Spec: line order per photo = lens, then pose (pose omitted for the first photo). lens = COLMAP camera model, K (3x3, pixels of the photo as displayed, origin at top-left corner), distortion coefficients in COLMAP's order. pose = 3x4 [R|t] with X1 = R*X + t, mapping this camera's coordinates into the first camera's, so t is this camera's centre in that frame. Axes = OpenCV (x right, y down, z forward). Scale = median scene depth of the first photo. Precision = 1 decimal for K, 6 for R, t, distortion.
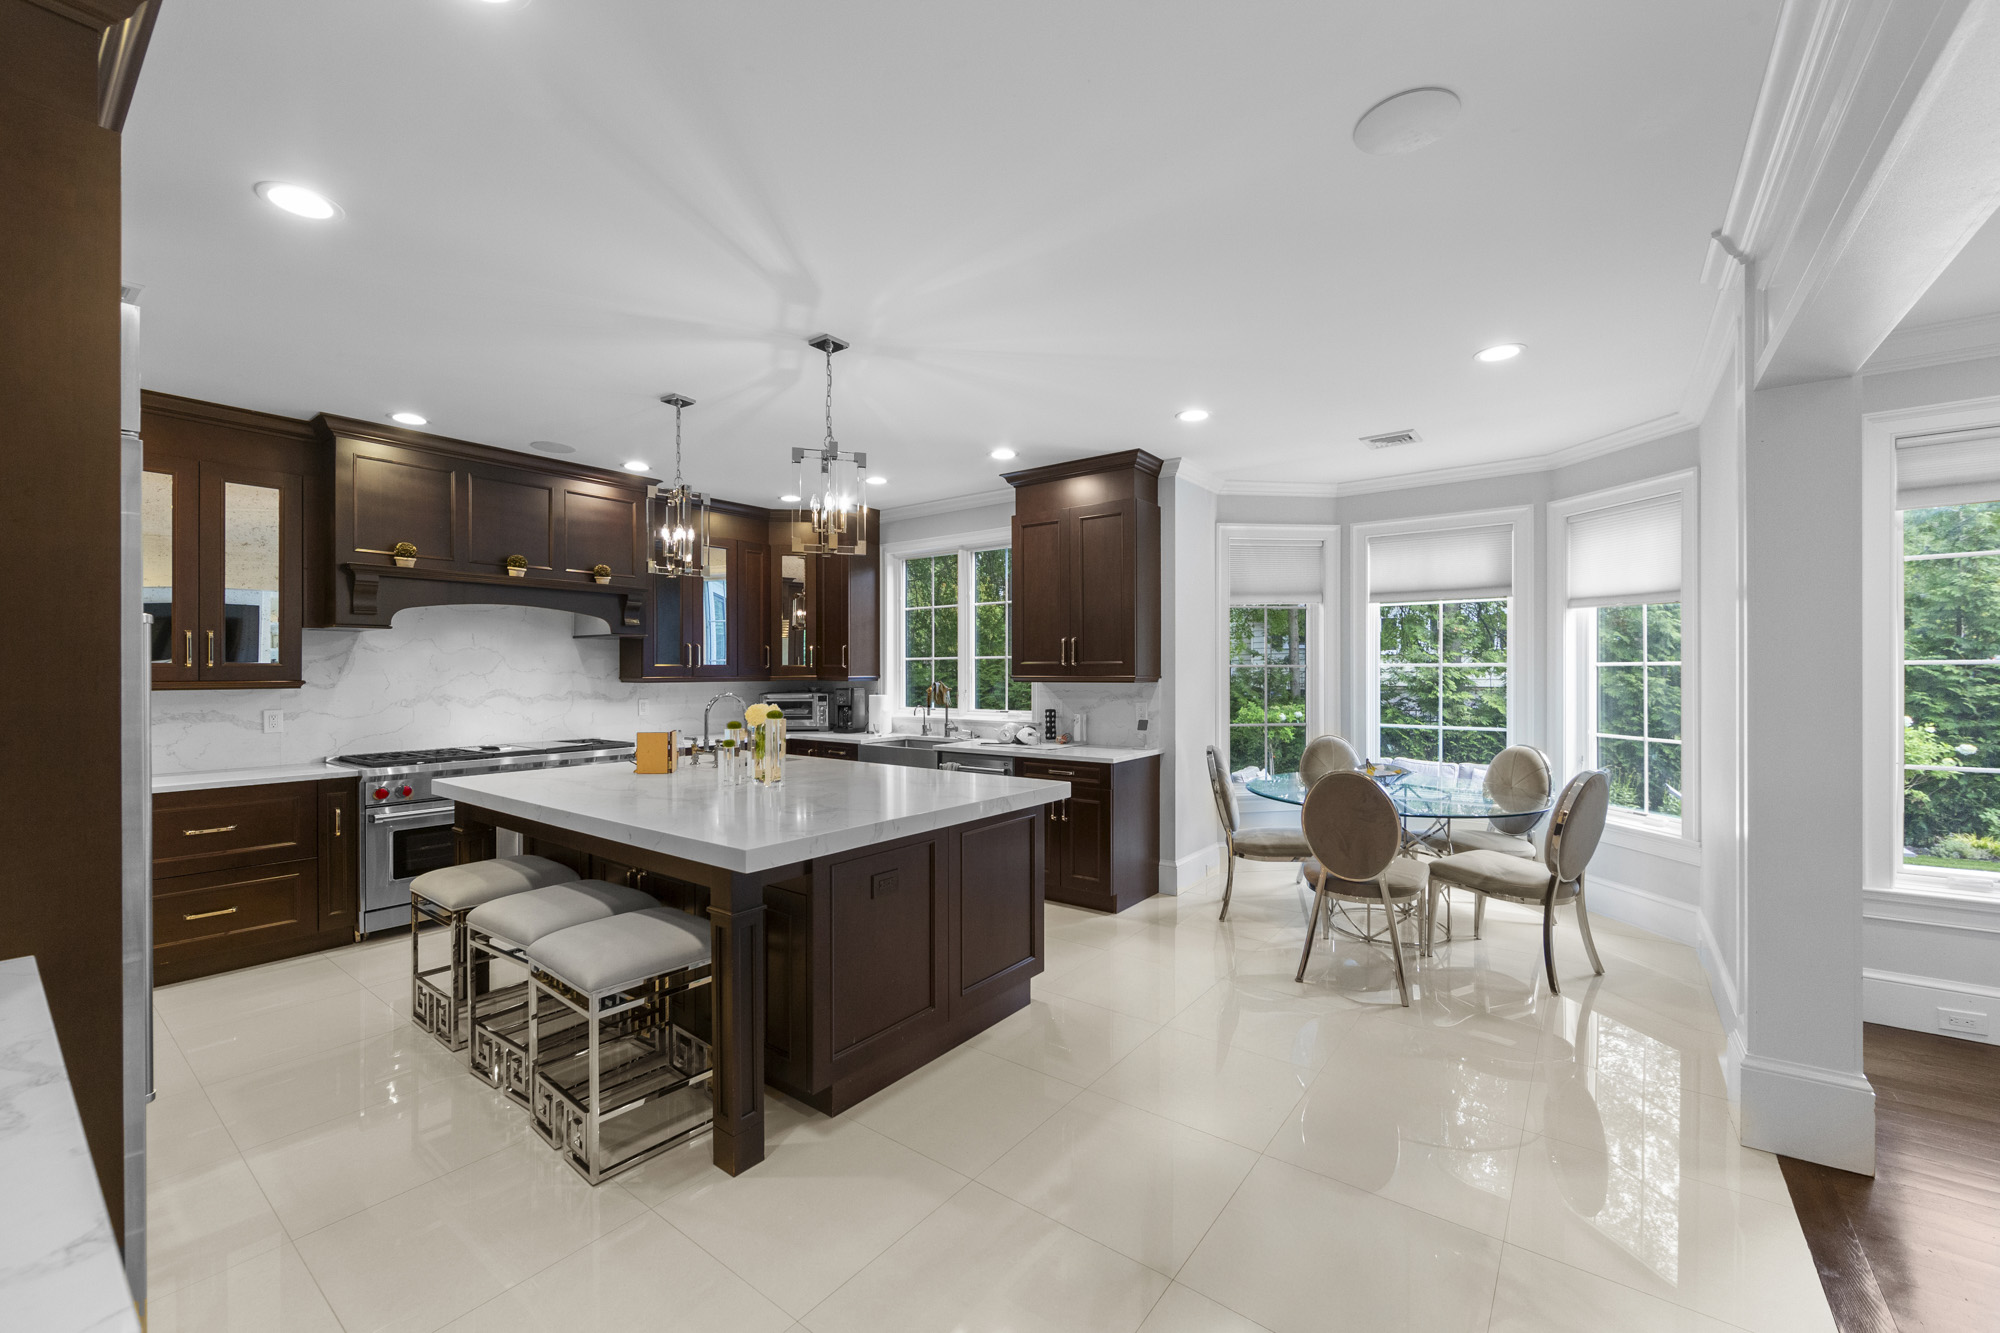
lens RADIAL K [[792.5, 0, 1009.9], [0, 792.5, 667.7], [0, 0, 1]] dist [0.000334, -0.000092]
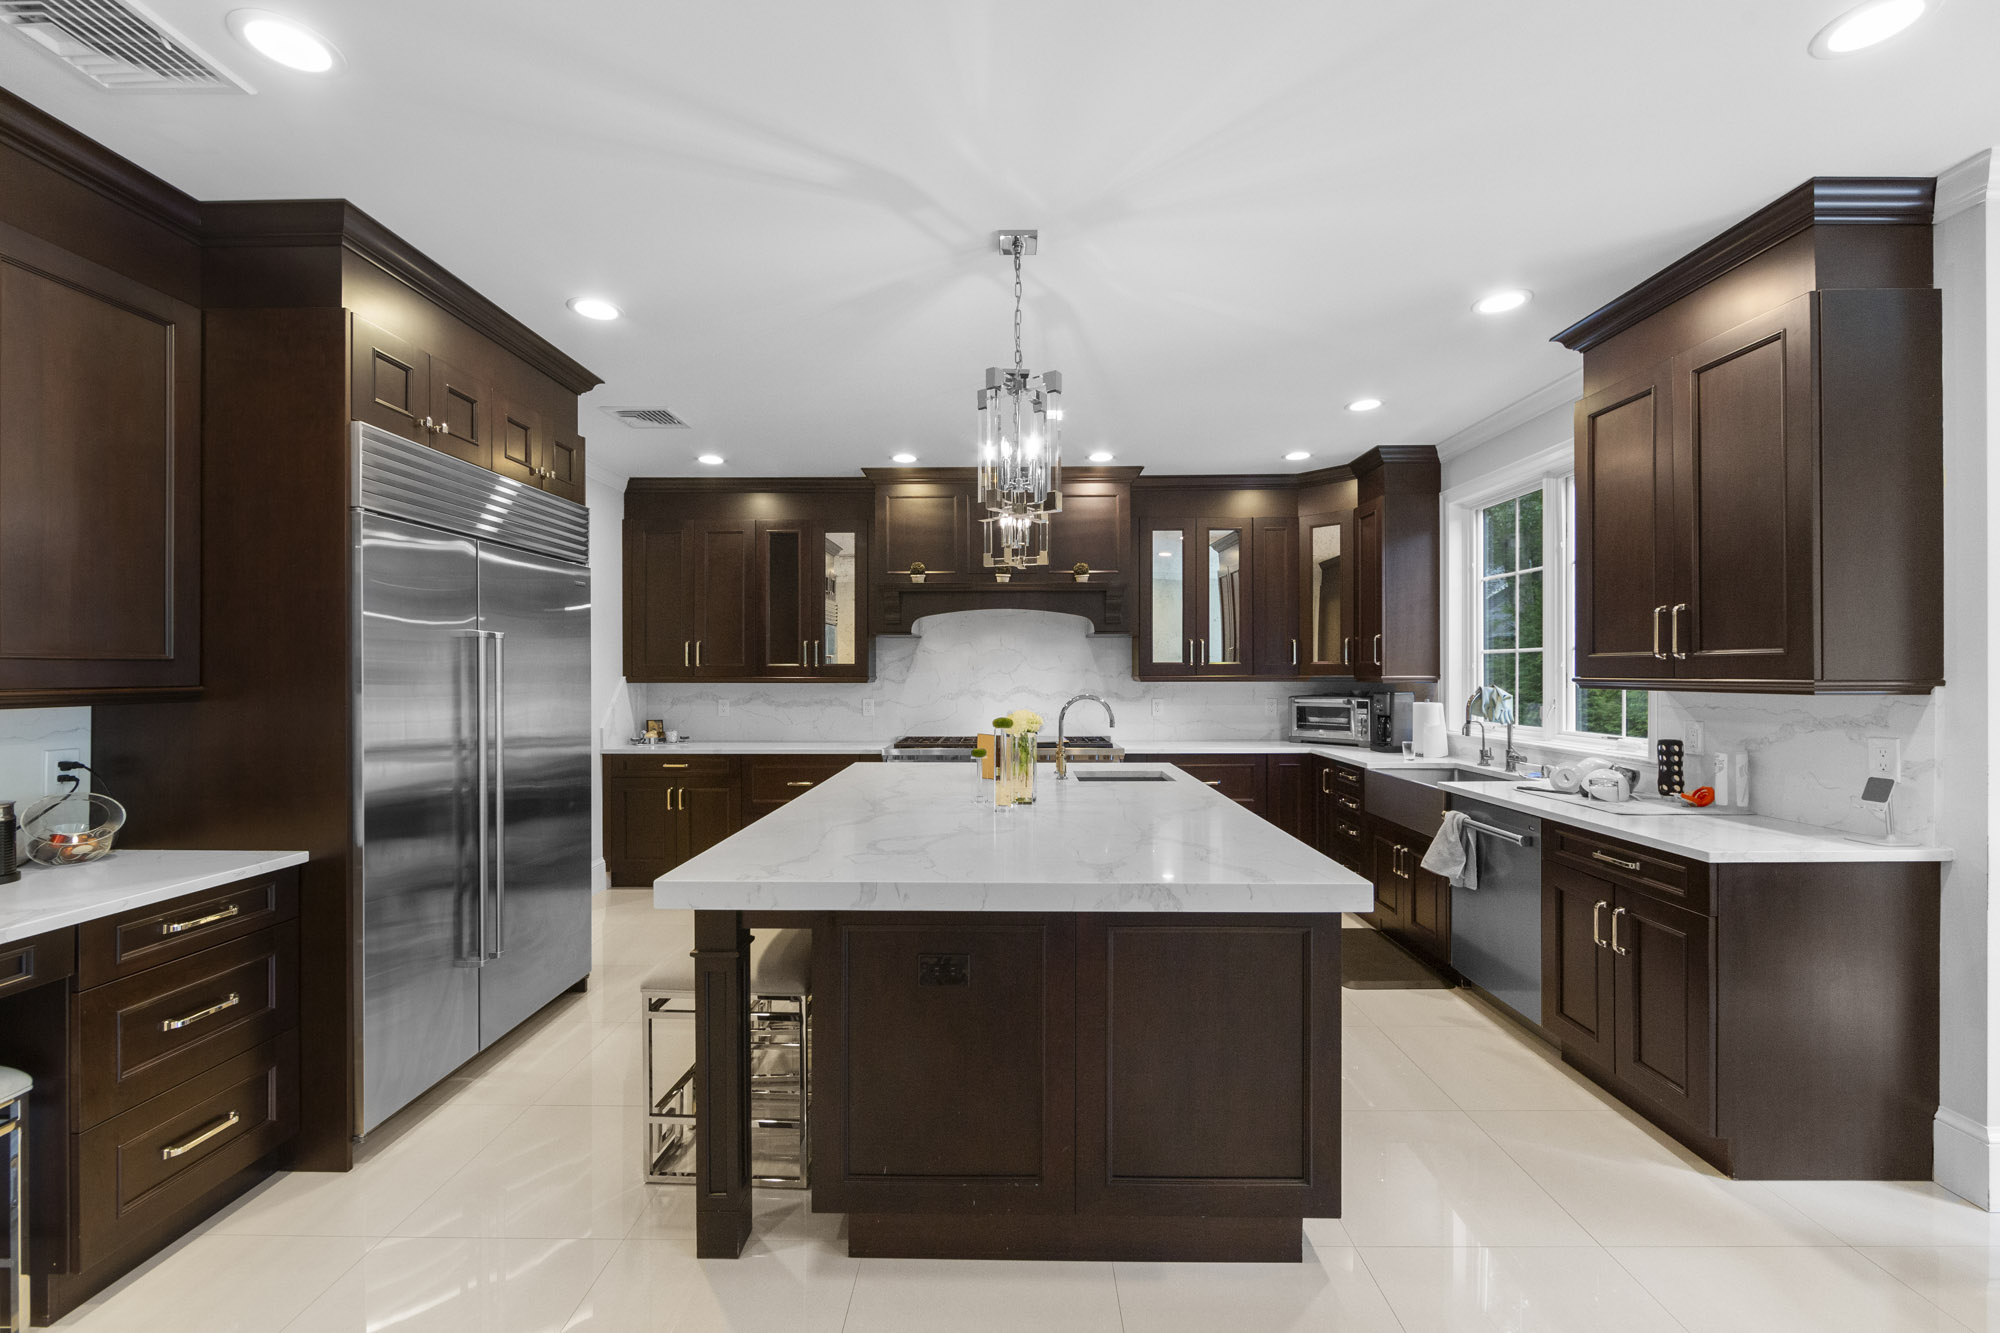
lens RADIAL K [[792.5, 0, 1009.9], [0, 792.5, 667.7], [0, 0, 1]] dist [0.000334, -0.000092]
pose [[0.589529, -0.002033, -0.807744, 0.239511], [0.004027, 0.999992, 0.000422, 0.001073], [0.807737, -0.003502, 0.589533, 0.336317]]
